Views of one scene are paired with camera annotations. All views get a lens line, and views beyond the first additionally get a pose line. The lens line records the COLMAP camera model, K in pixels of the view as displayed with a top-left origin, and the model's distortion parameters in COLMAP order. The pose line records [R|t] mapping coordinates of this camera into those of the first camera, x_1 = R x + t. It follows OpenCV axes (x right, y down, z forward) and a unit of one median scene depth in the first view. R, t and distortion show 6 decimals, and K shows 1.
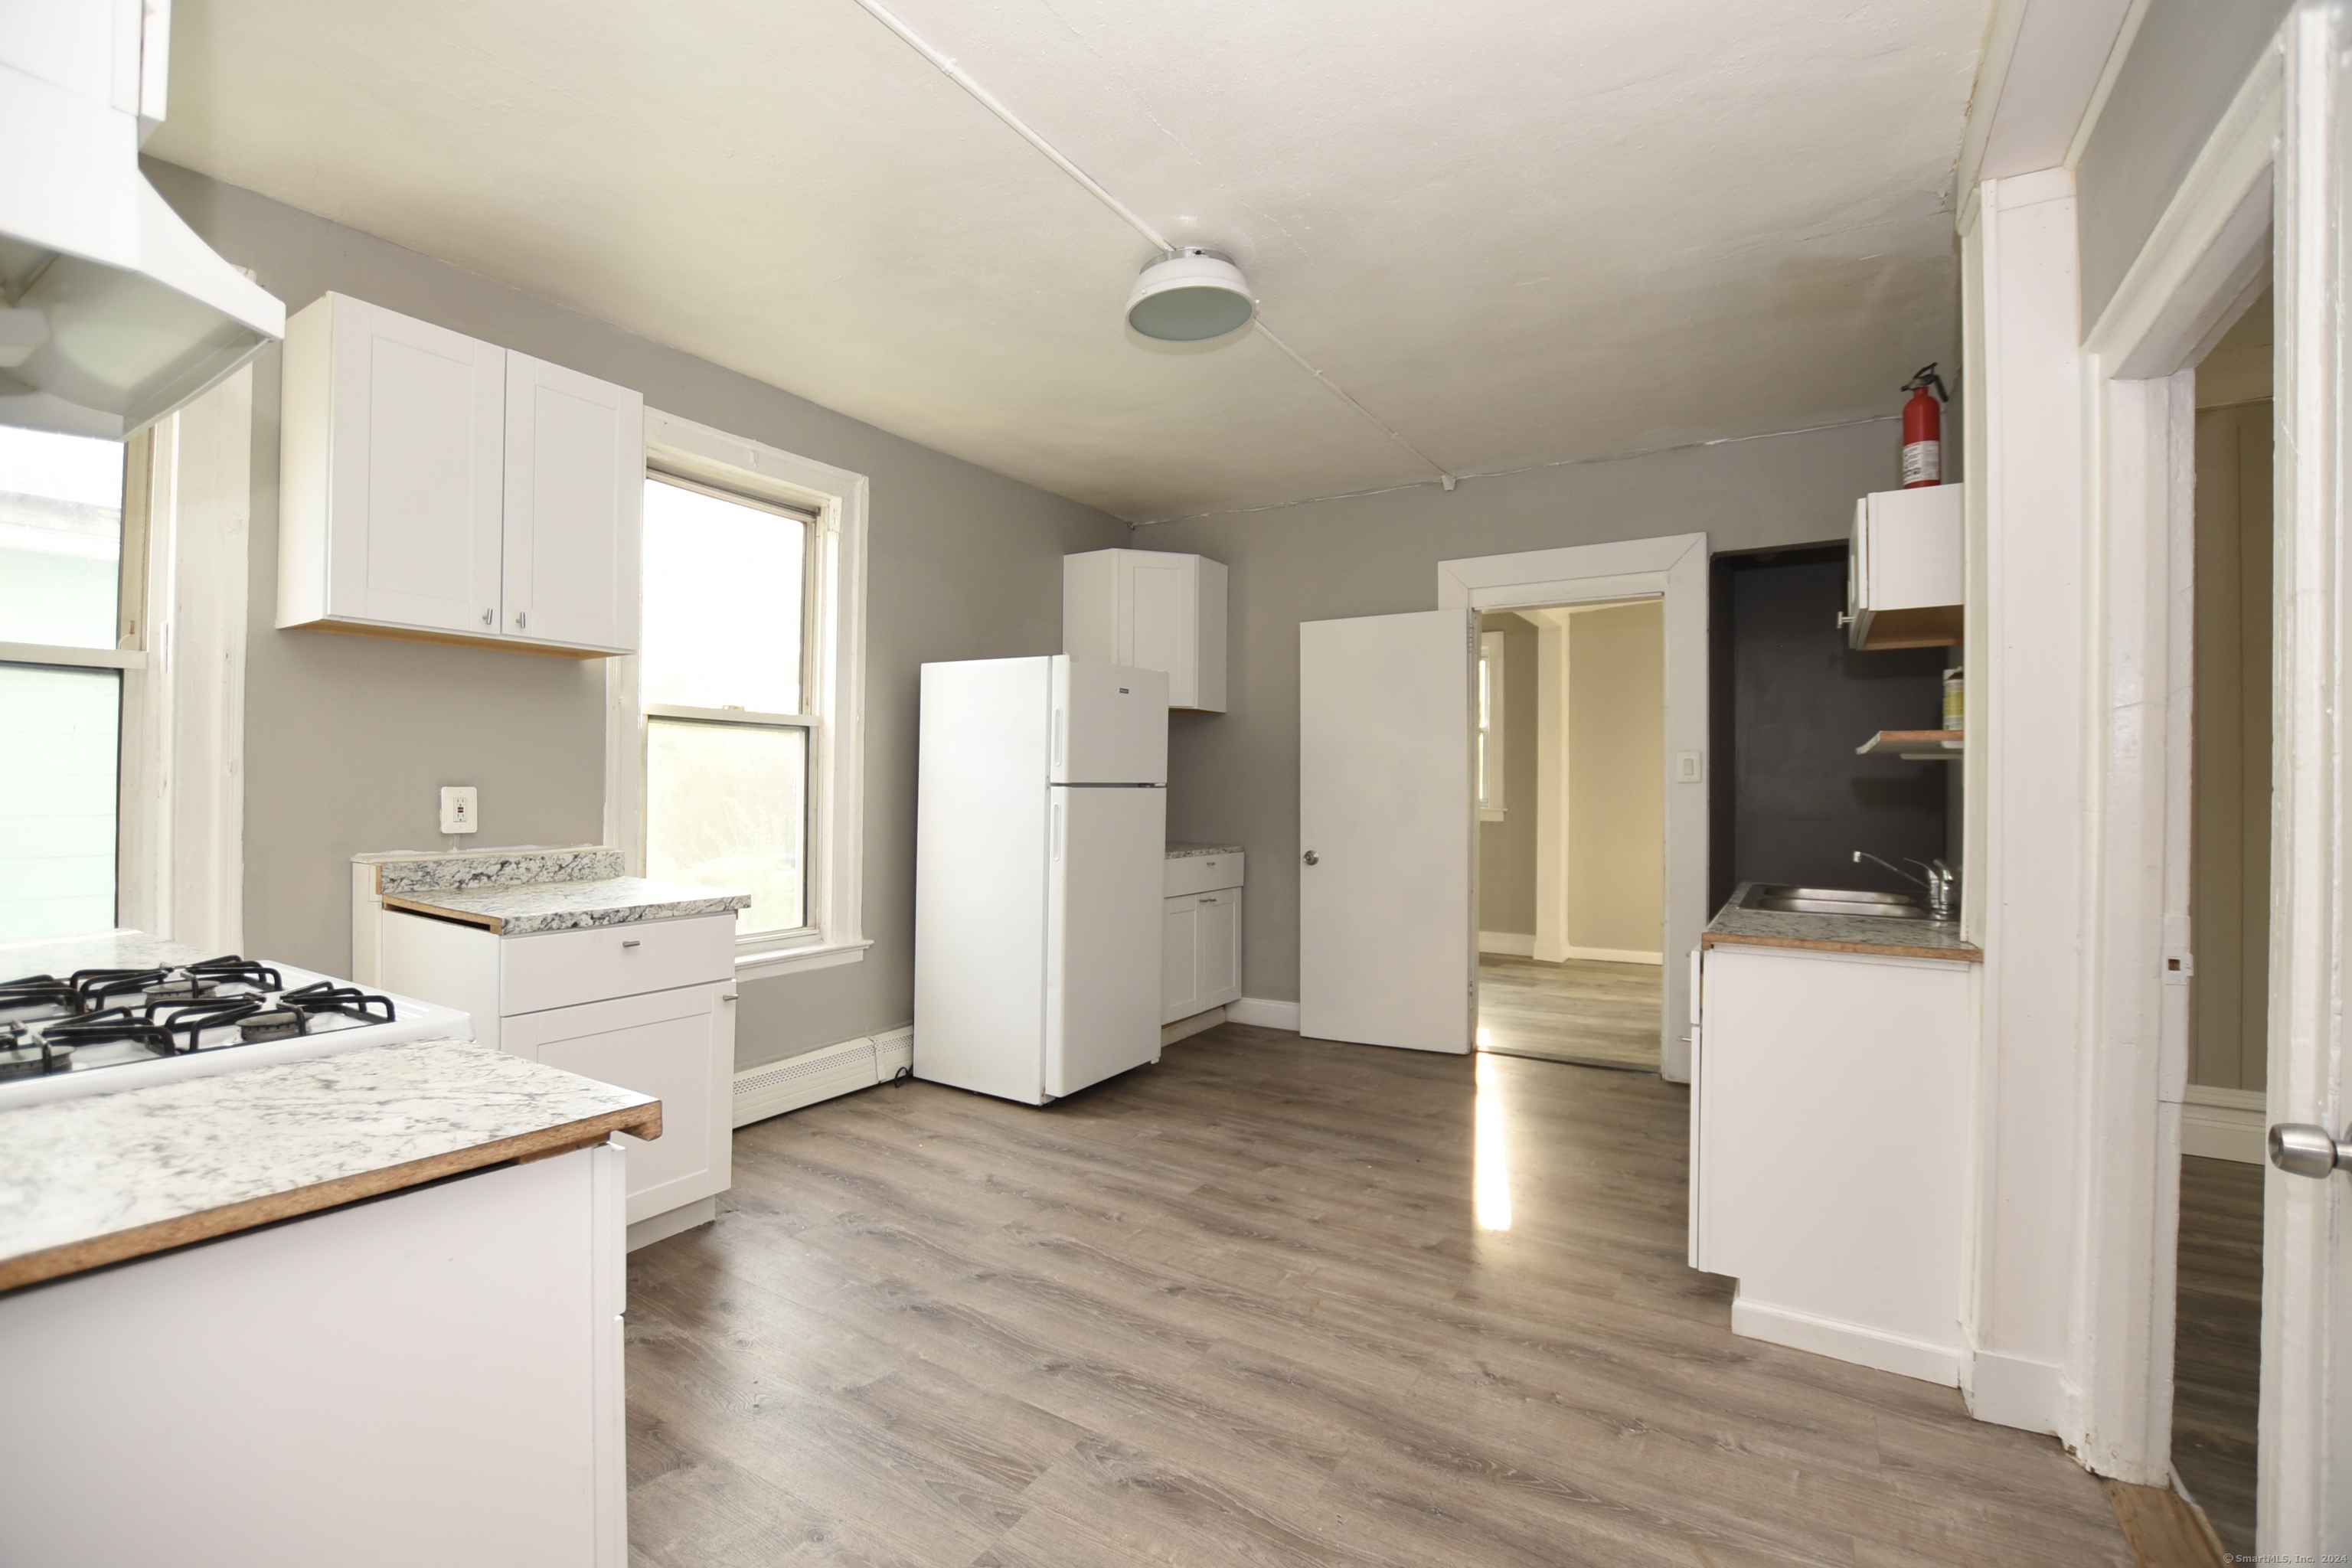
lens RADIAL K [[1035.4, 0, 1171.0], [0, 1035.4, 790.6], [0, 0, 1]] dist [-0.032225, 0.003540]
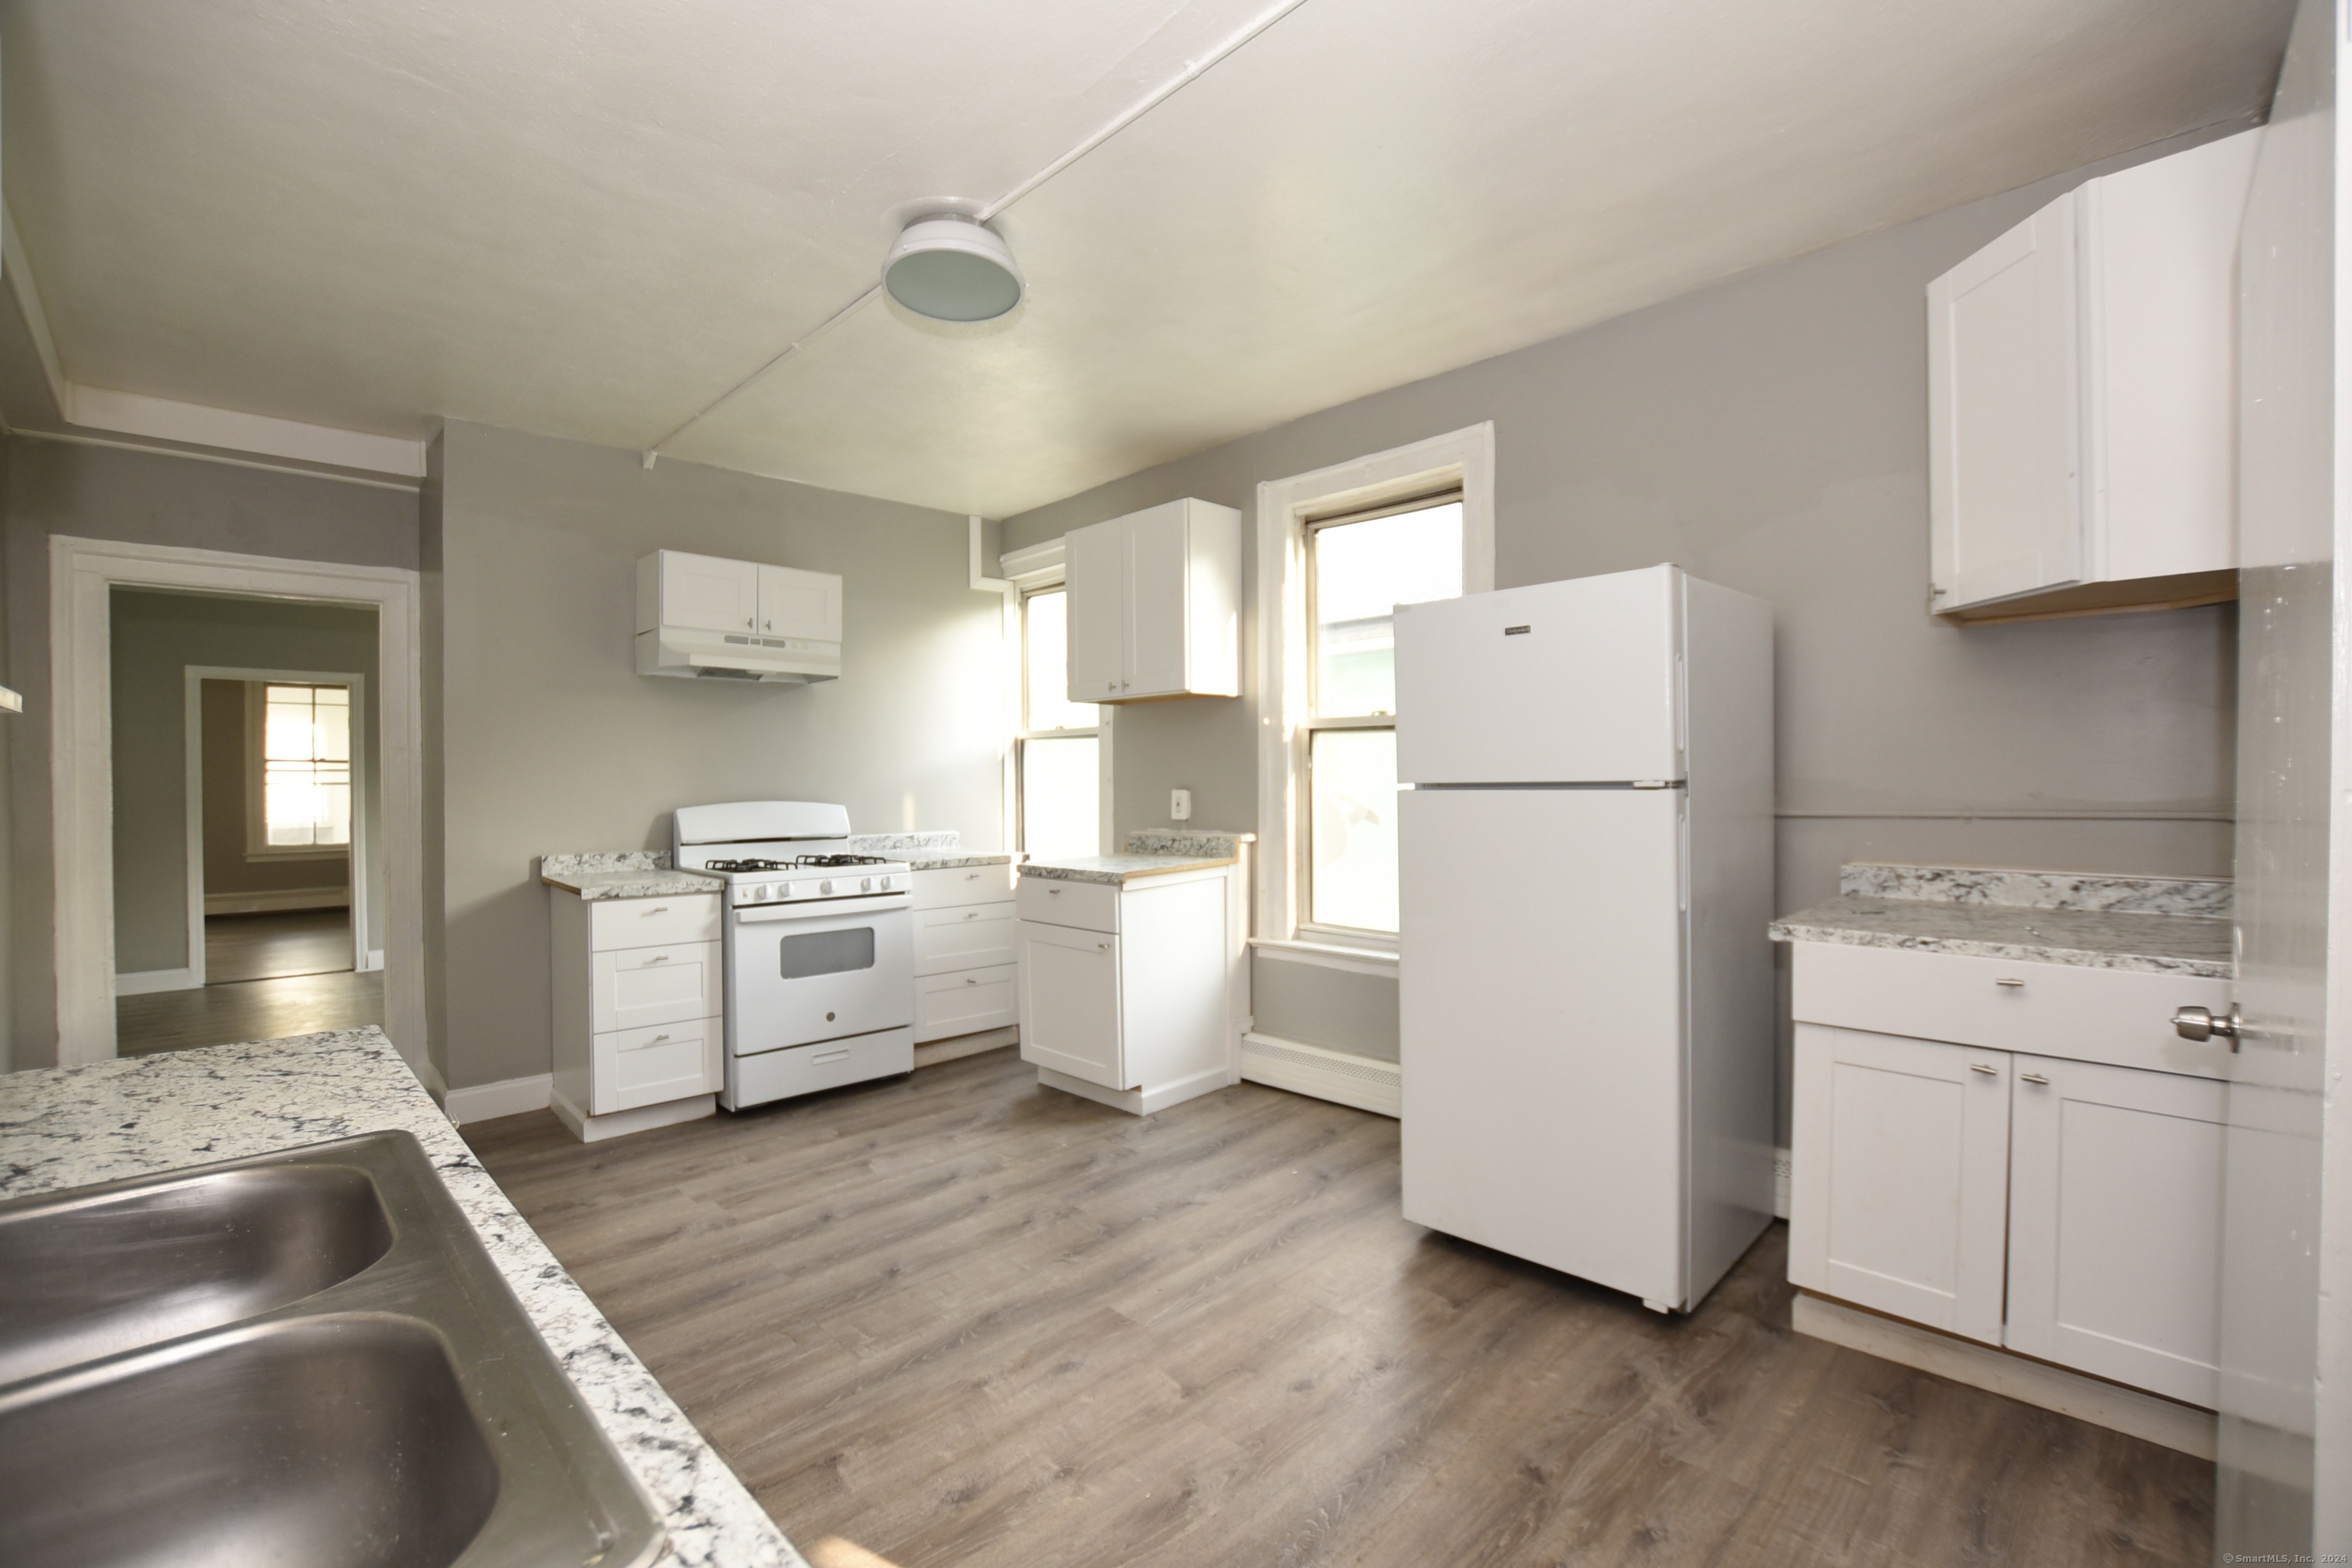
lens RADIAL K [[1035.4, 0, 1169.9], [0, 1035.4, 792.5], [0, 0, 1]] dist [-0.032225, 0.003540]
pose [[-0.243517, 0.005608, -0.969880, 0.850605], [0.004304, 0.999980, 0.004702, -0.007409], [0.969887, -0.003030, -0.243536, 1.374123]]
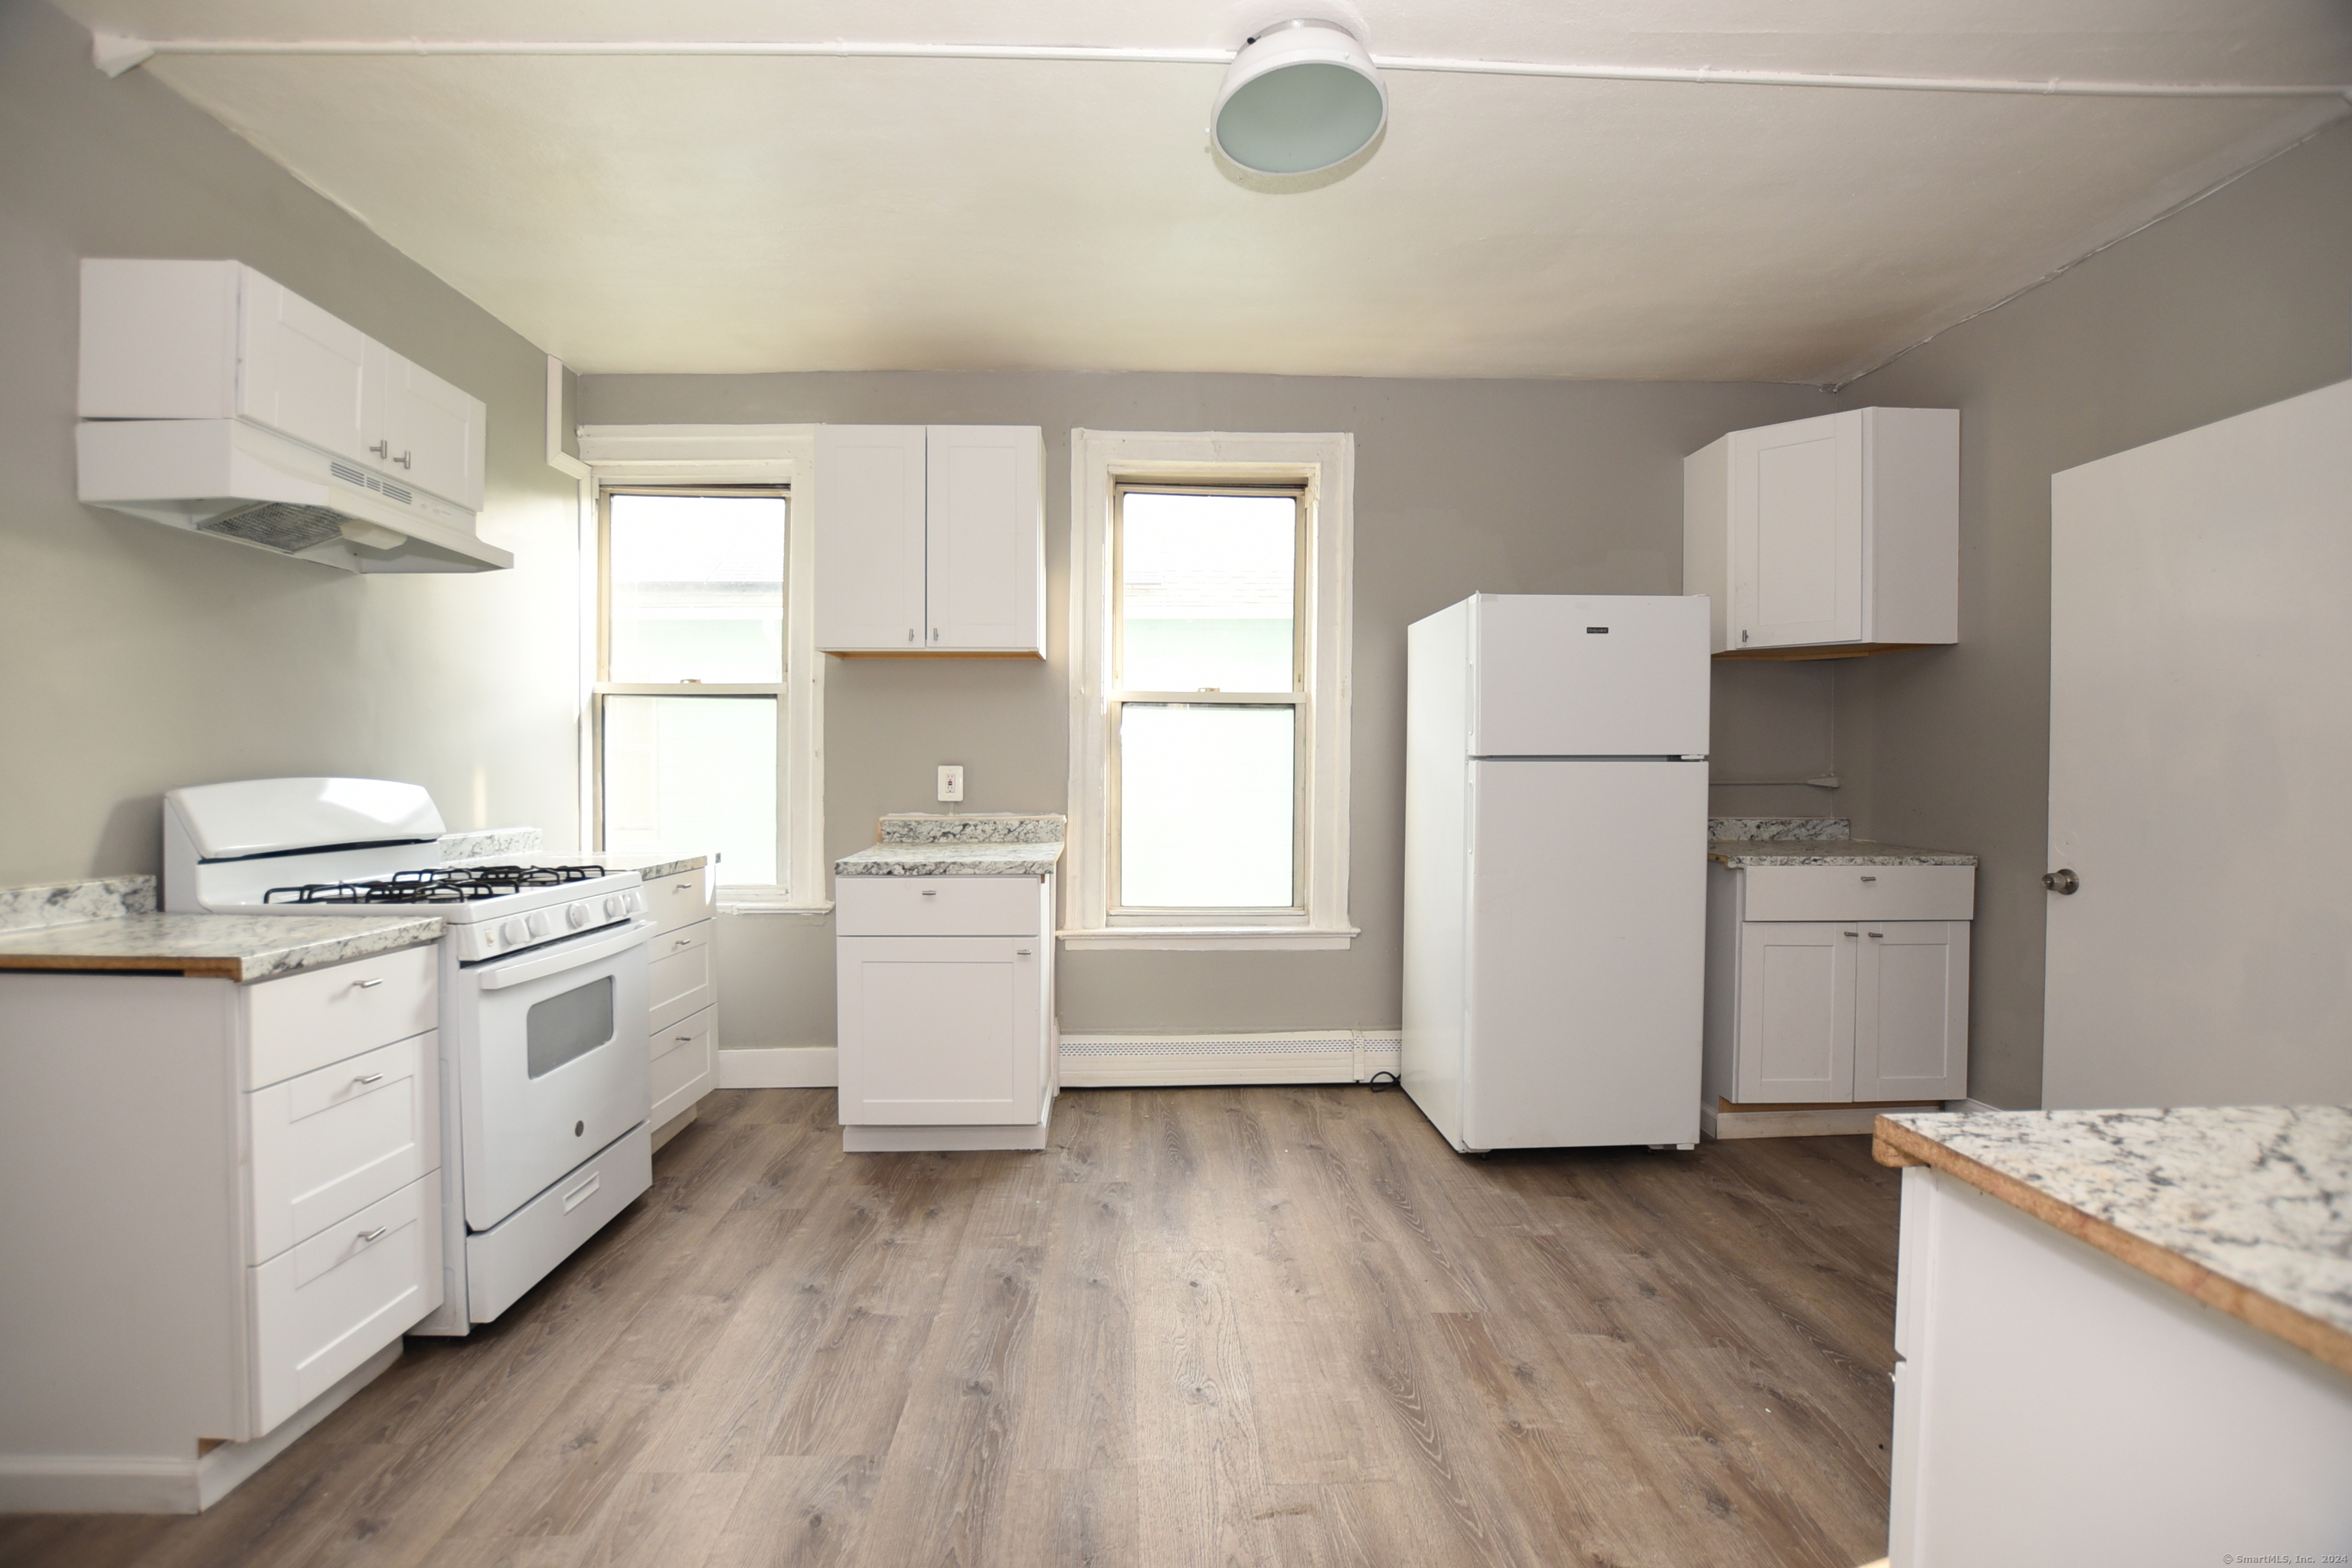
lens RADIAL K [[1035.4, 0, 1169.9], [0, 1035.4, 792.7], [0, 0, 1]] dist [-0.032225, 0.003540]
pose [[0.557231, 0.009454, -0.830304, 0.569012], [0.001227, 0.999925, 0.012209, 0.014829], [0.830357, -0.007822, 0.557177, 0.491592]]
